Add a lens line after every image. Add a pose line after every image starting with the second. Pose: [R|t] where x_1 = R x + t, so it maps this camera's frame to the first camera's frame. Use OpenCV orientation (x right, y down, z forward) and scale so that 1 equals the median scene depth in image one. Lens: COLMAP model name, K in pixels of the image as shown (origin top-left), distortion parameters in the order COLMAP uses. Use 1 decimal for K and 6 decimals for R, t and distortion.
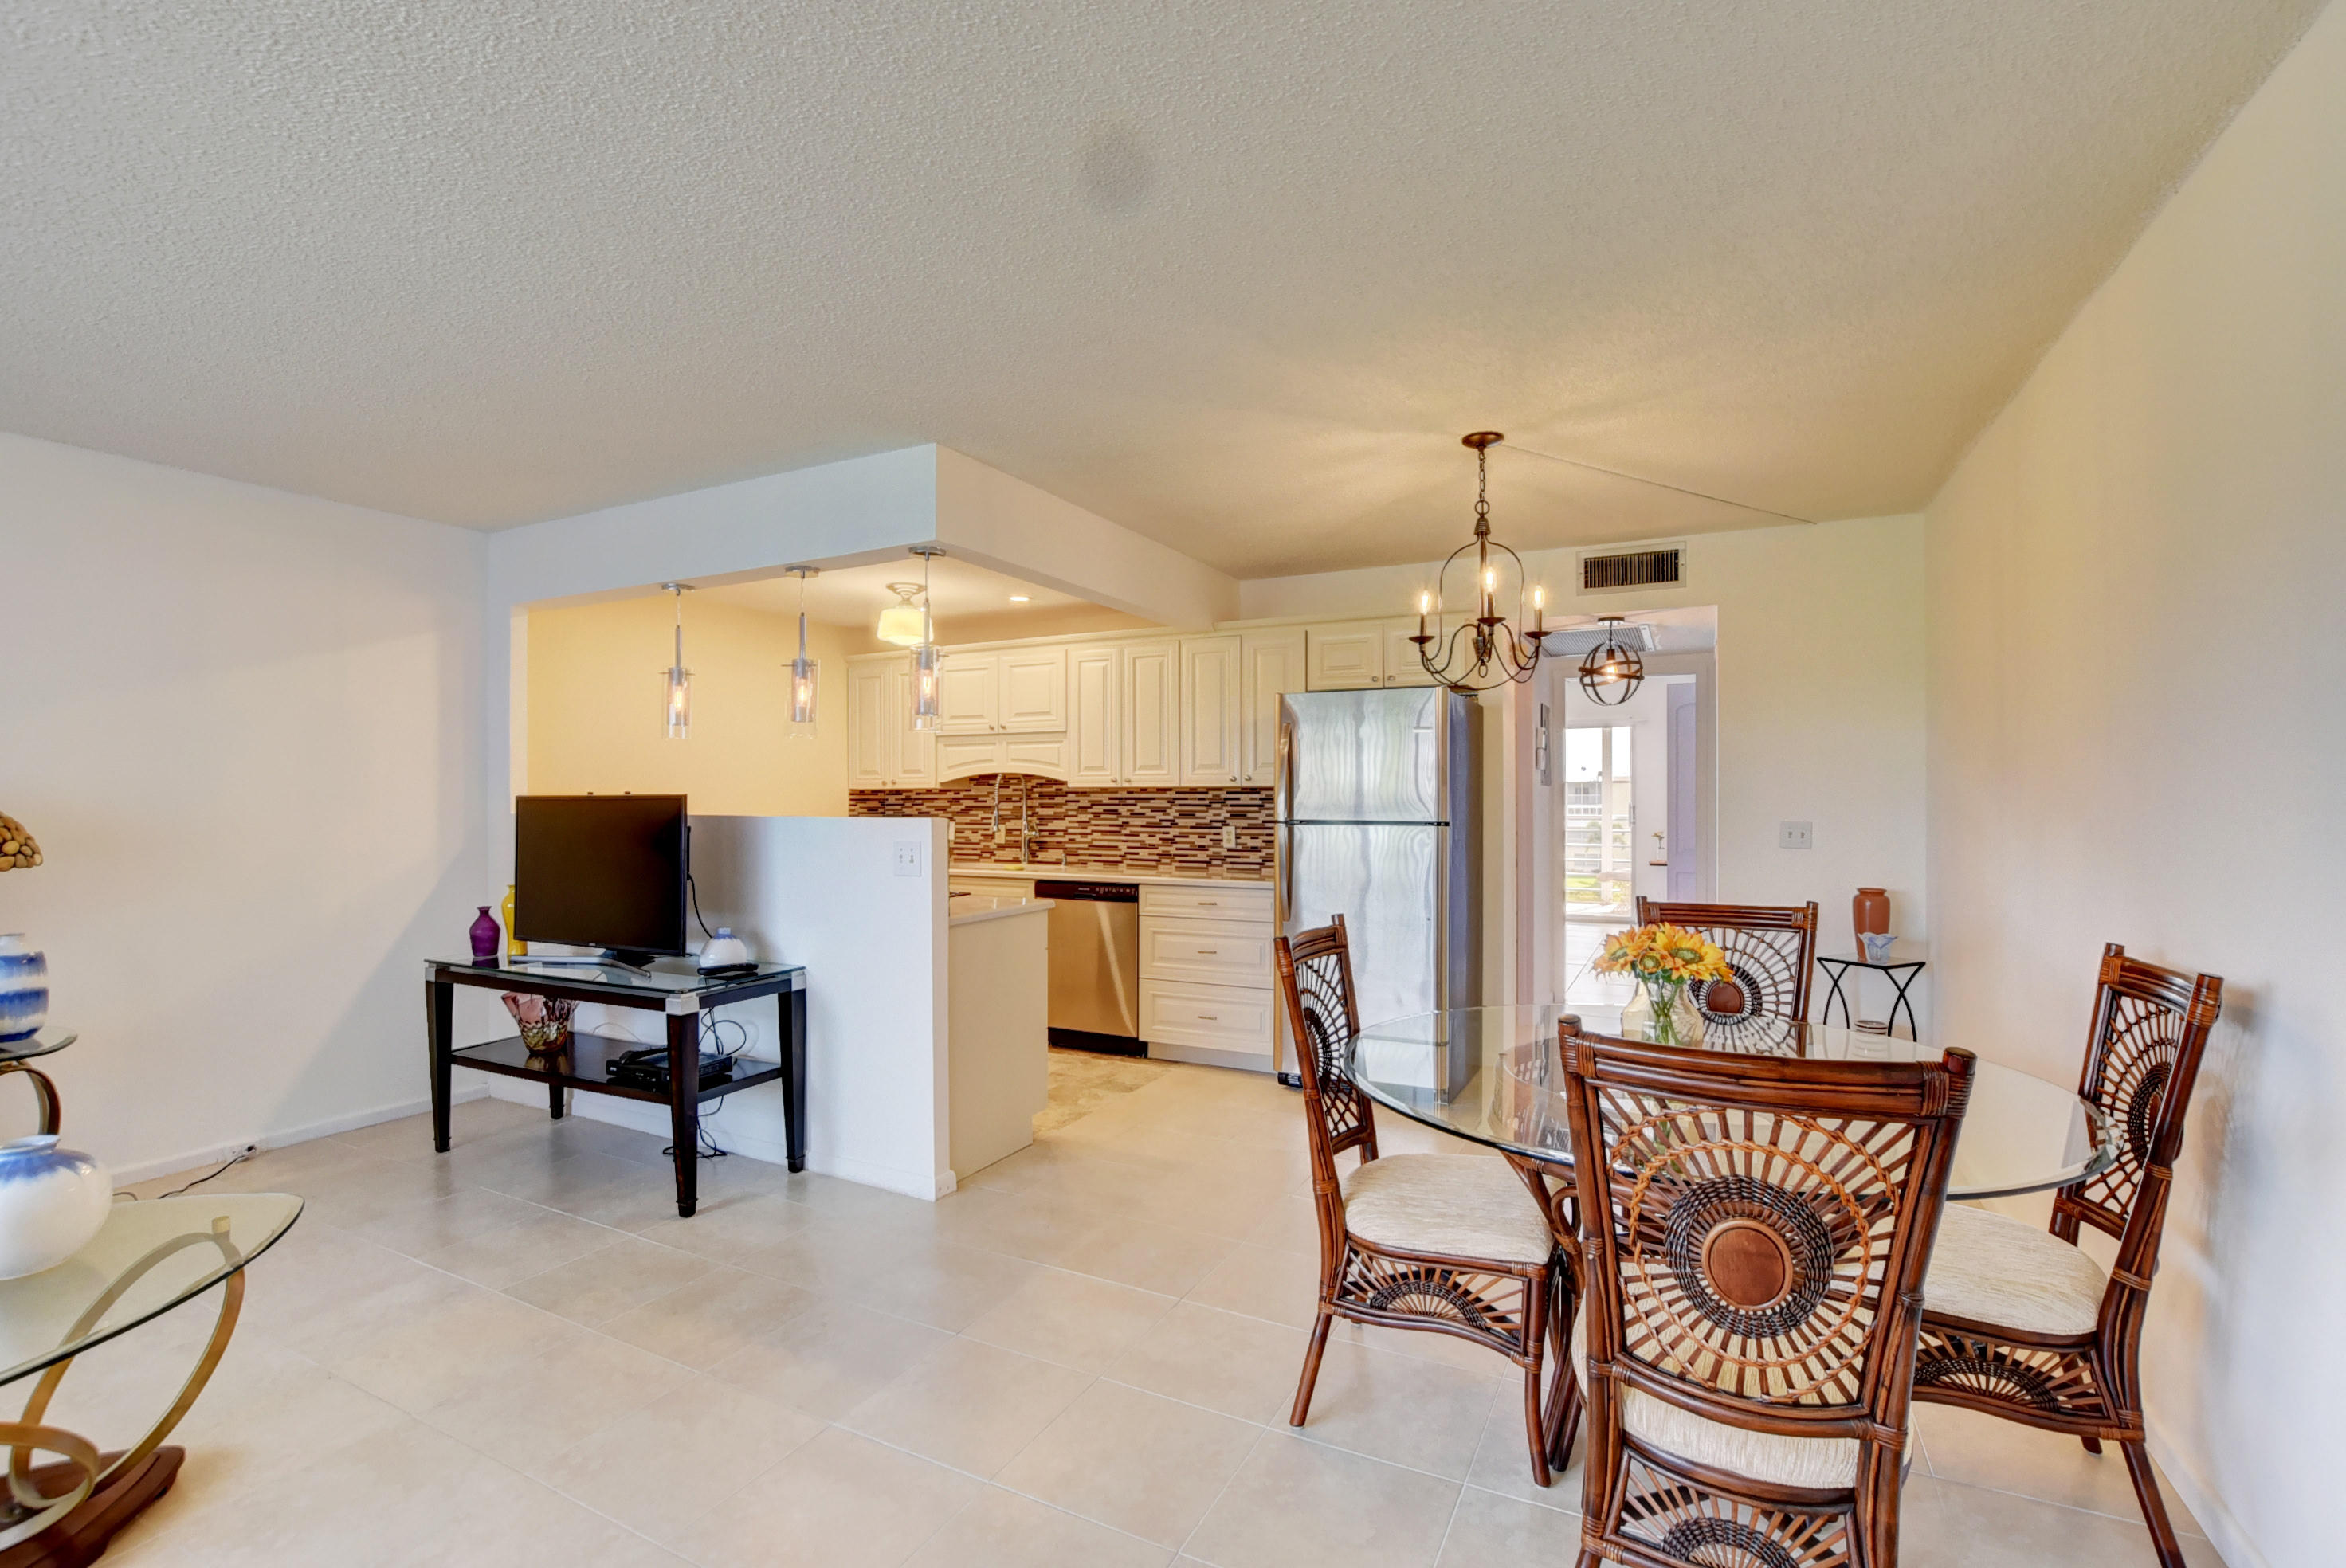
lens RADIAL K [[1031.2, 0, 1184.9], [0, 1031.2, 793.3], [0, 0, 1]] dist [-0.030047, -0.000215]
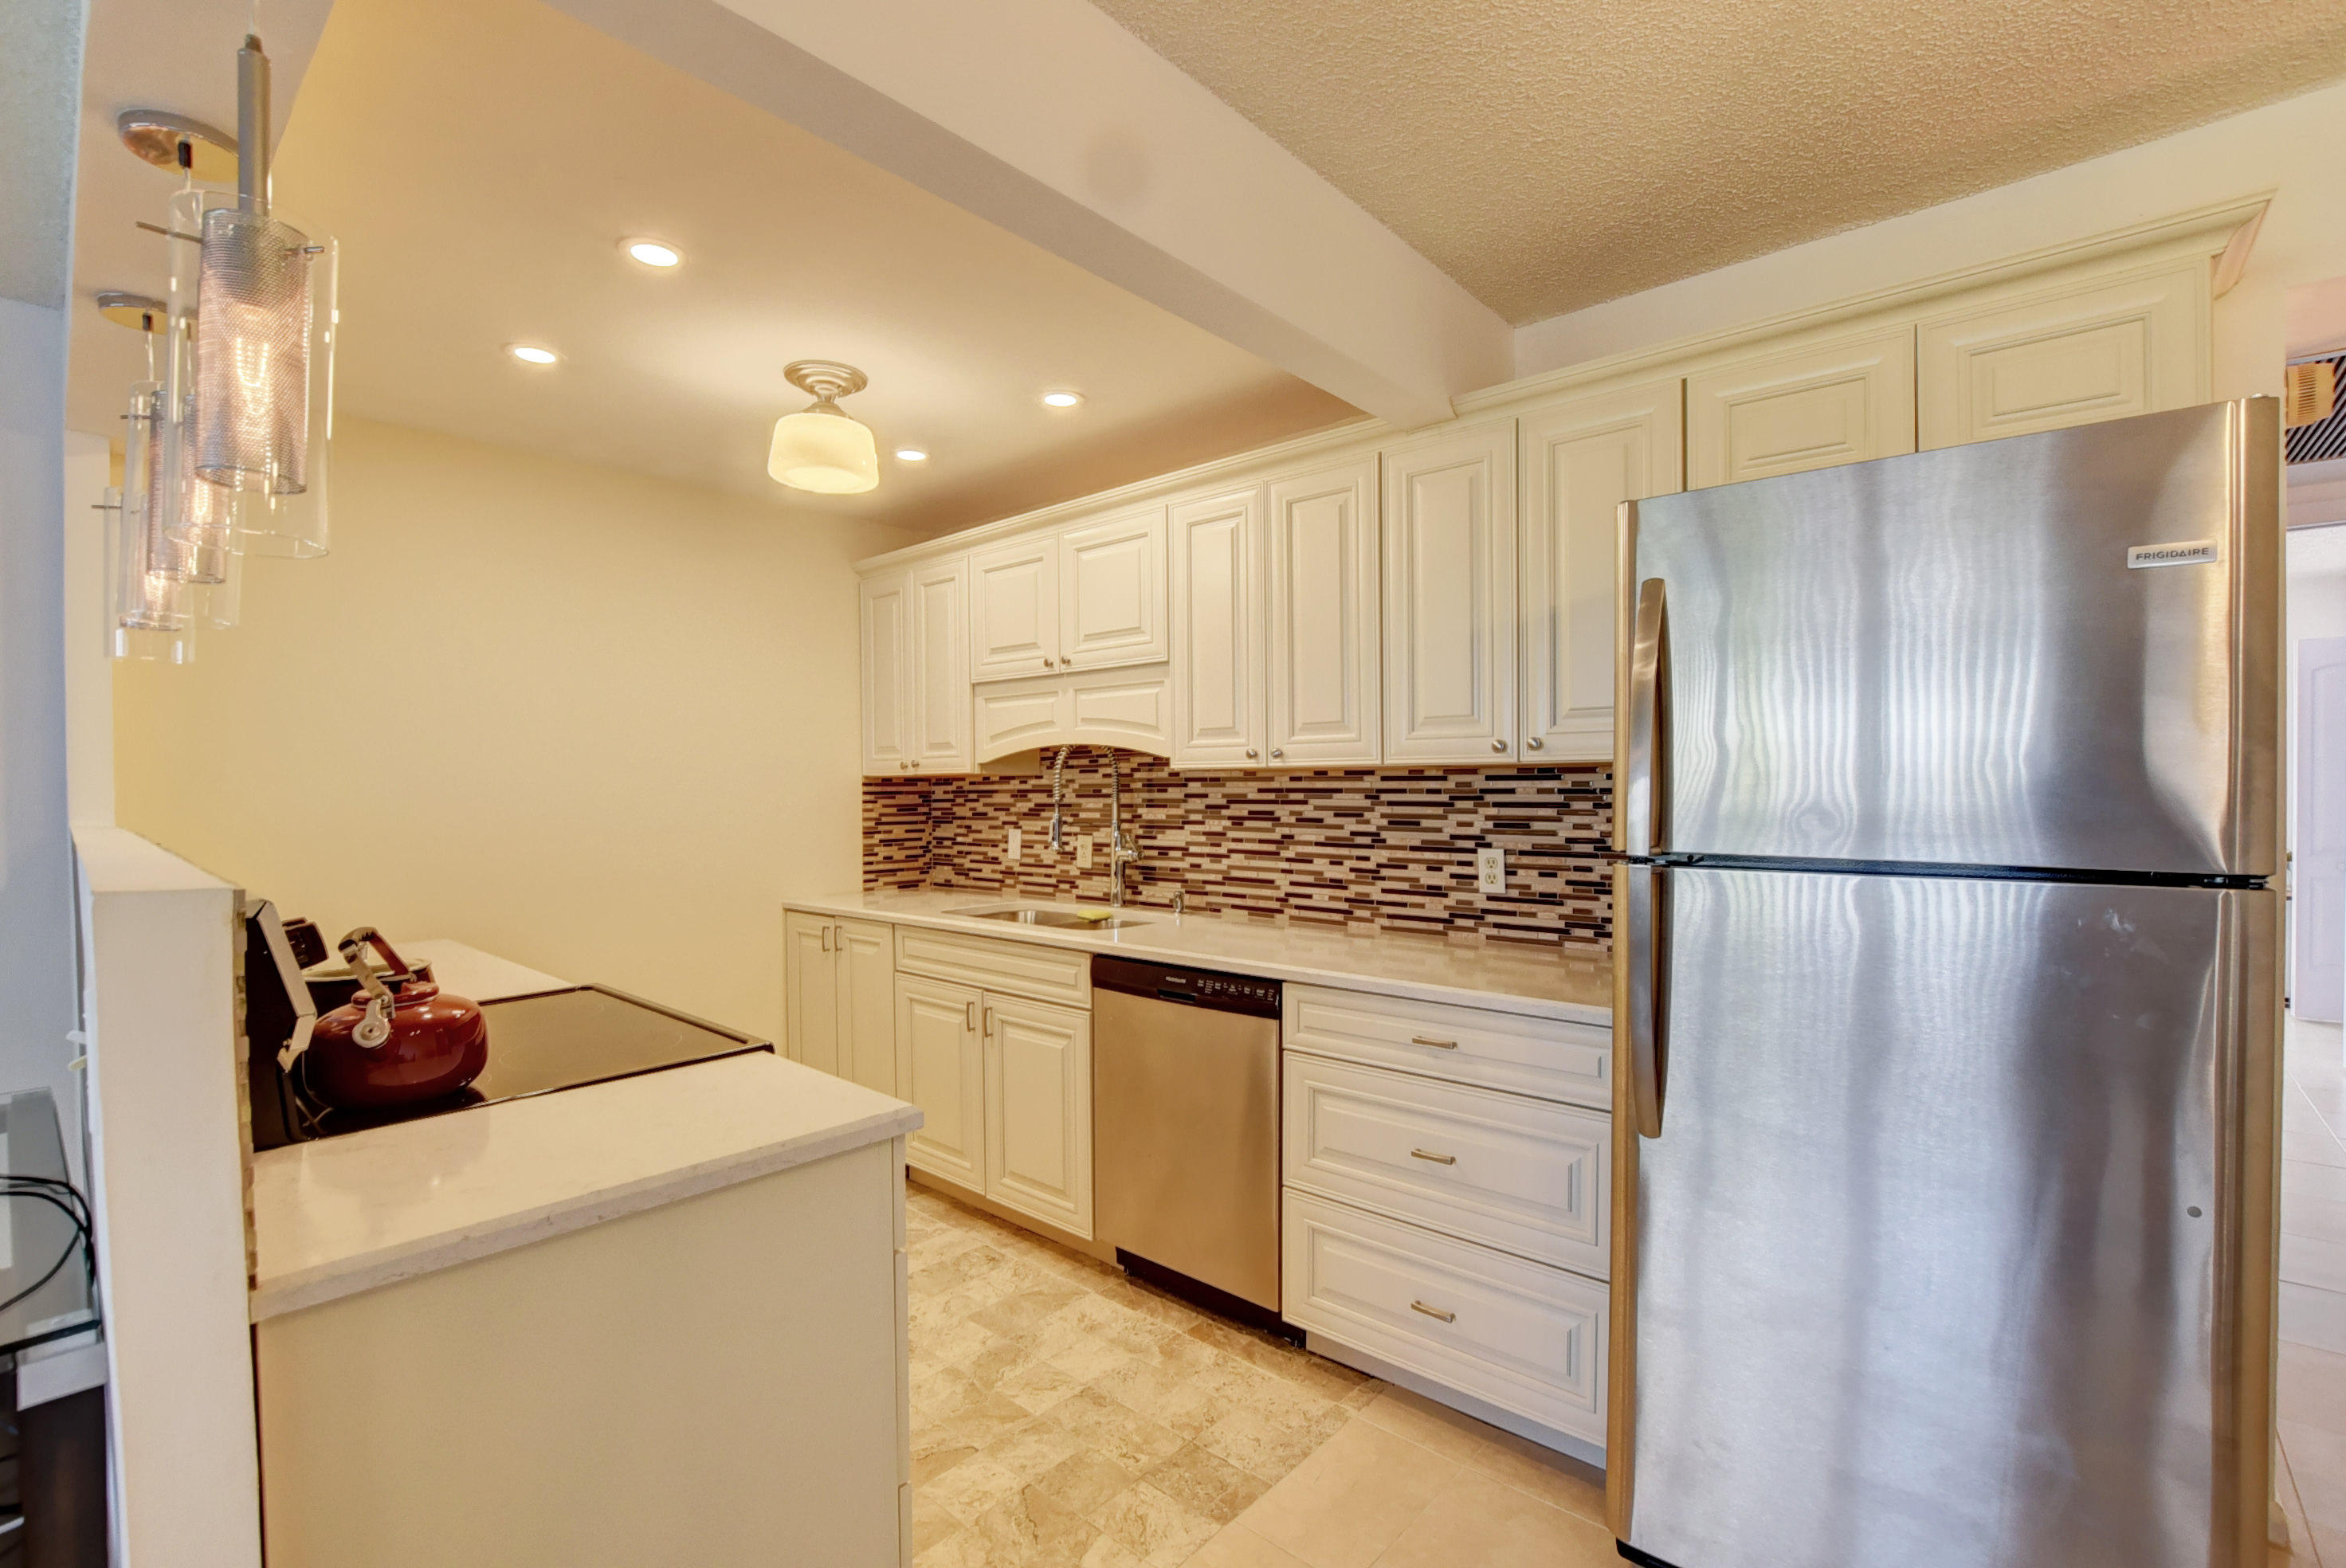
lens RADIAL K [[1031.2, 0, 1184.8], [0, 1031.2, 802.4], [0, 0, 1]] dist [-0.030047, -0.000215]
pose [[0.967342, 0.000120, -0.253474, 0.025610], [0.004945, 0.999801, 0.019343, 0.000805], [0.253426, -0.019965, 0.967149, 0.494355]]
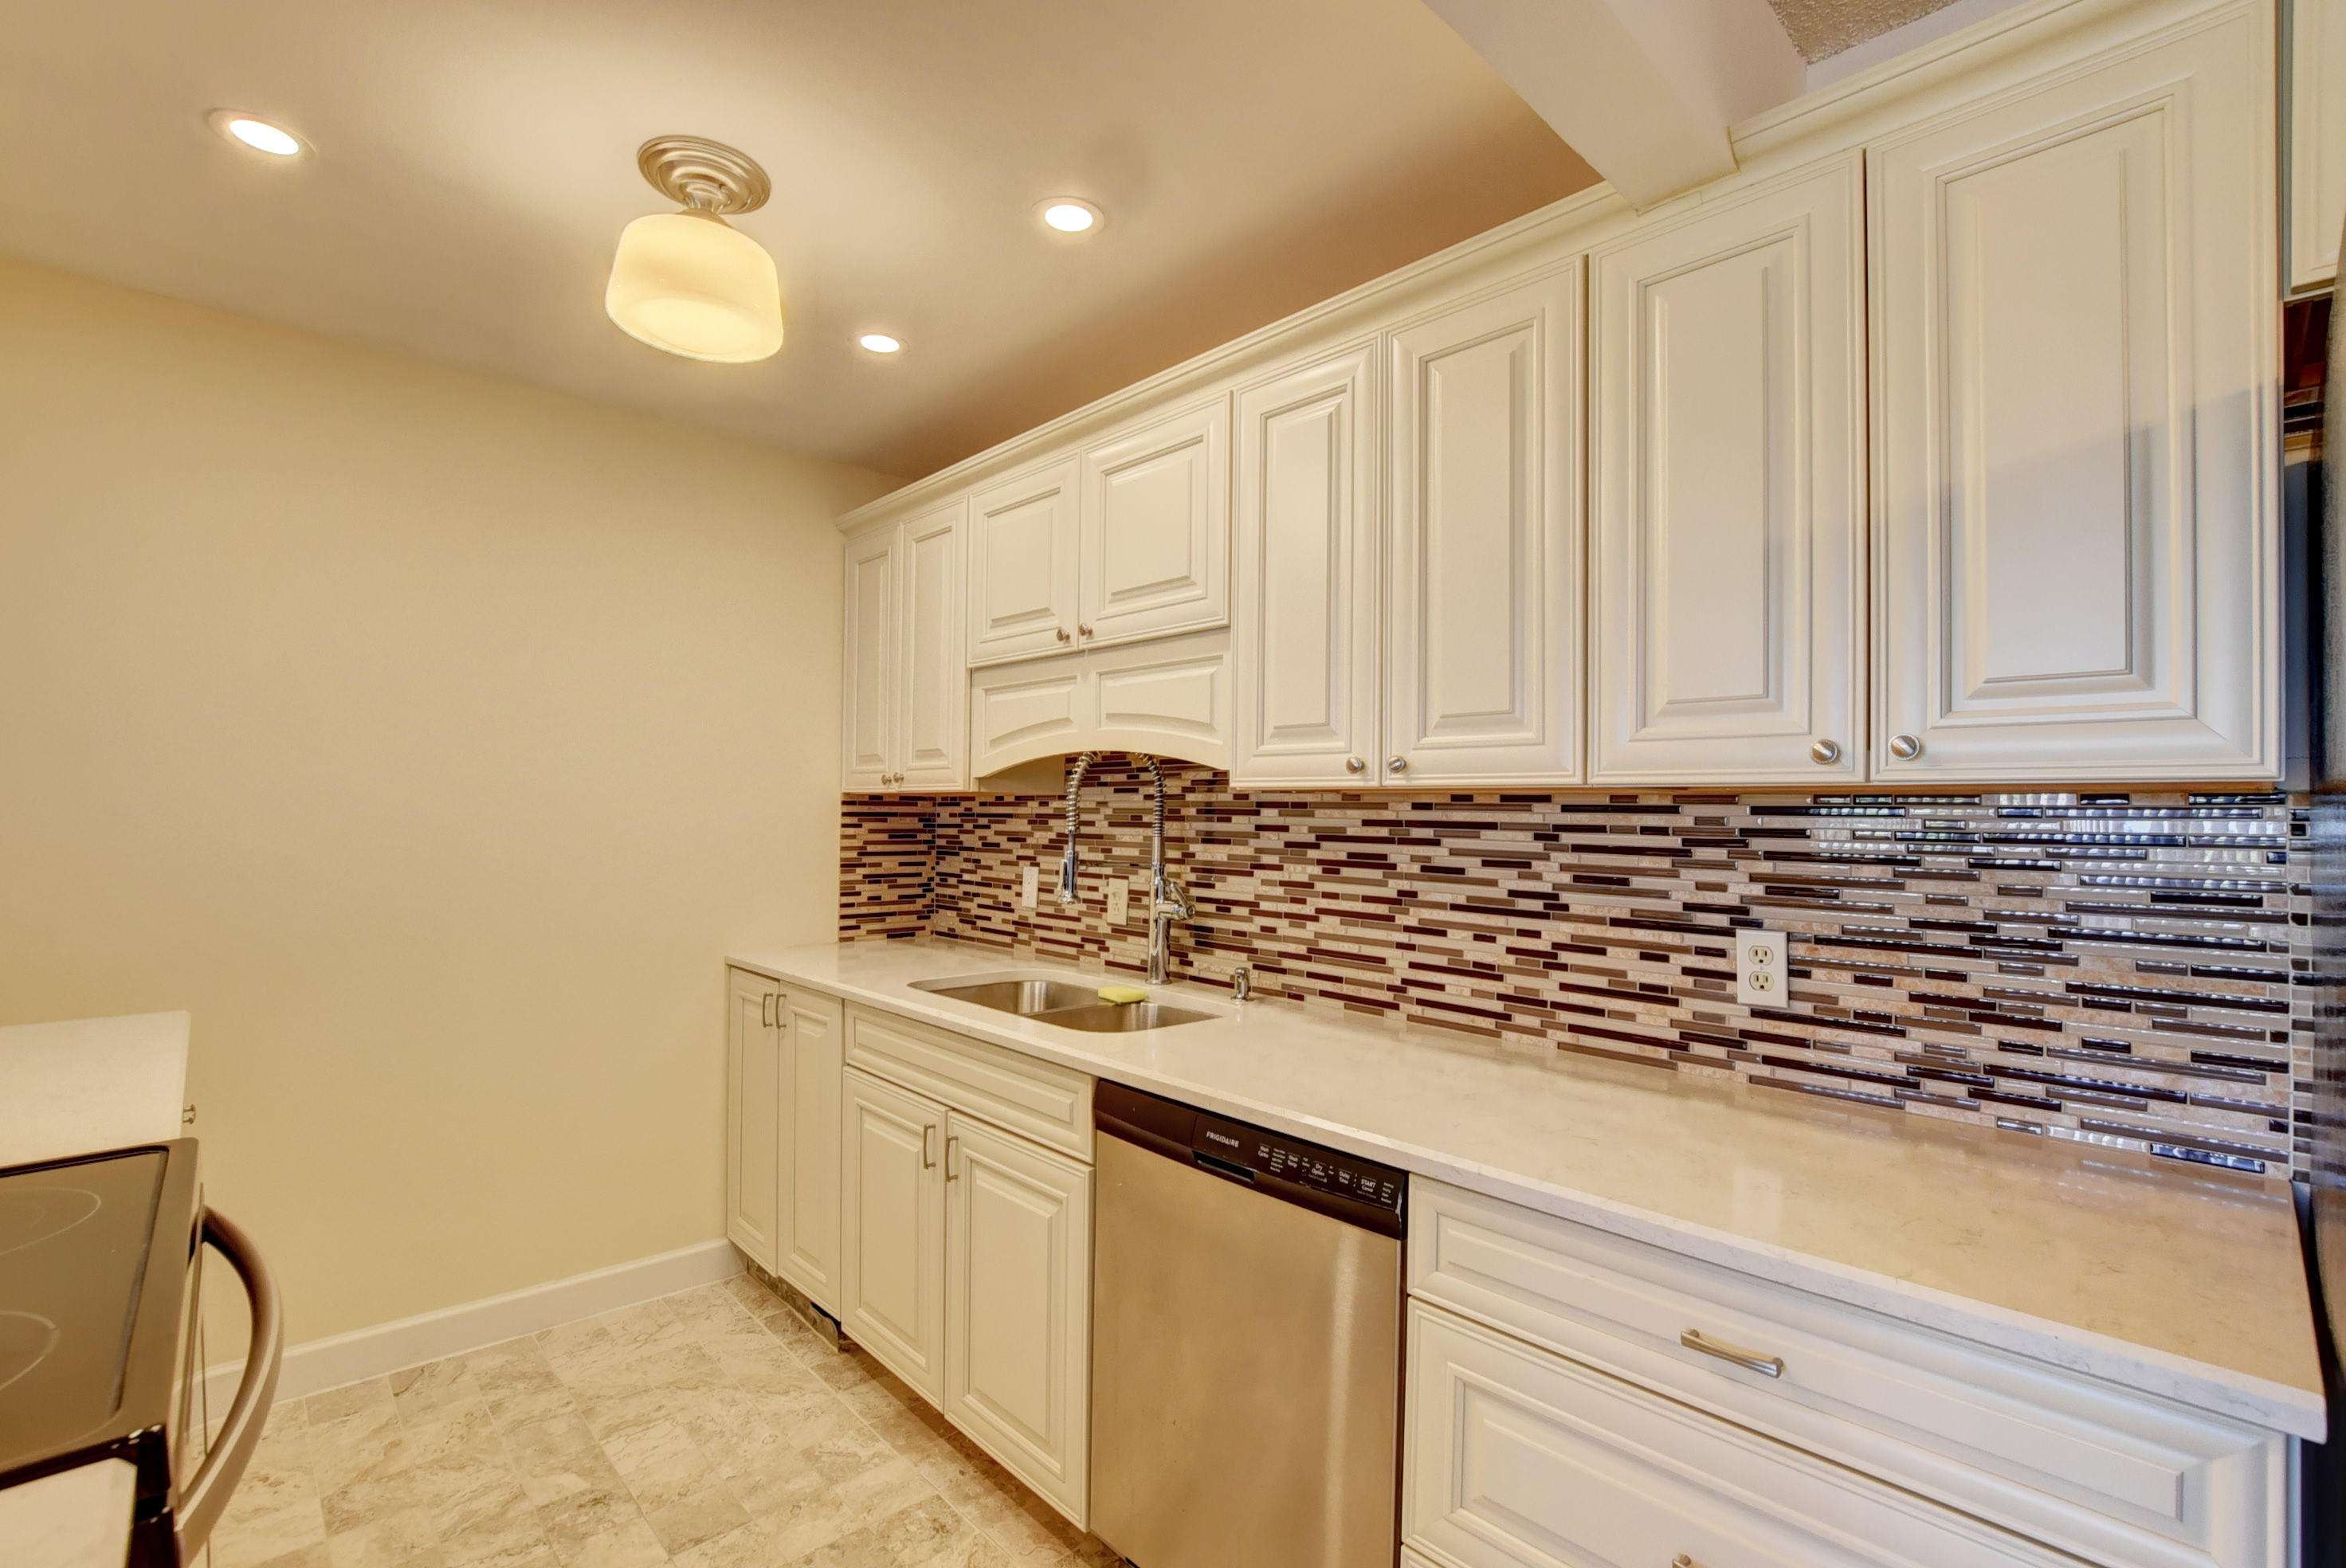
lens RADIAL K [[1031.2, 0, 1178.8], [0, 1031.2, 802.7], [0, 0, 1]] dist [-0.030047, -0.000215]
pose [[0.938720, 0.011786, -0.344478, -0.011077], [-0.014284, 0.999887, -0.004716, 0.000765], [0.344384, 0.009348, 0.938782, 0.668532]]
